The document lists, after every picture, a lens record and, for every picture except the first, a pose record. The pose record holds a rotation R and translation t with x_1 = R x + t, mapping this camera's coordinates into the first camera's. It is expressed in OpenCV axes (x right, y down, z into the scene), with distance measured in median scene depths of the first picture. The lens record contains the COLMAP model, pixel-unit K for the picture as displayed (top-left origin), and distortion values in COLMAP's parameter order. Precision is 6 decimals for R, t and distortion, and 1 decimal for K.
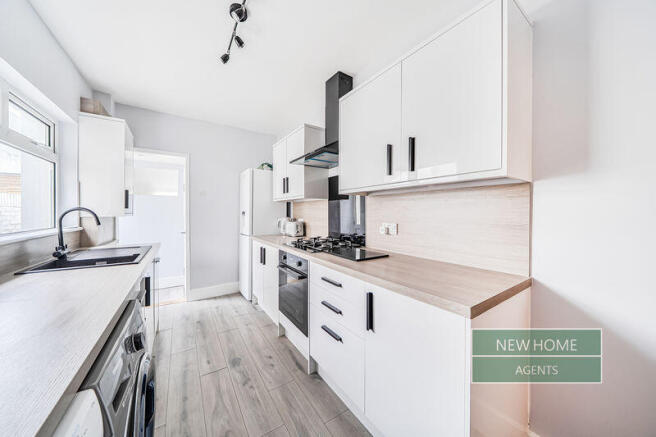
lens RADIAL K [[228.1, 0, 330.2], [0, 228.1, 211.4], [0, 0, 1]] dist [0.001122, 0.000042]
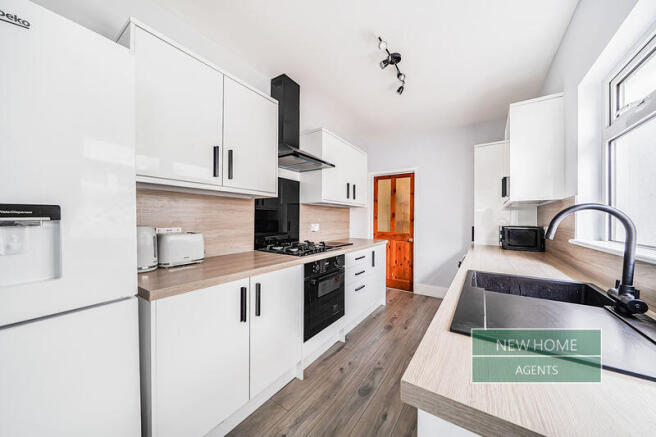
lens RADIAL K [[228.1, 0, 328.2], [0, 228.1, 220.4], [0, 0, 1]] dist [0.001122, 0.000042]
pose [[-0.375876, -0.000839, 0.926670, -1.130960], [0.005907, 0.999977, 0.003301, 0.023444], [-0.926651, 0.006715, -0.375863, 1.423578]]
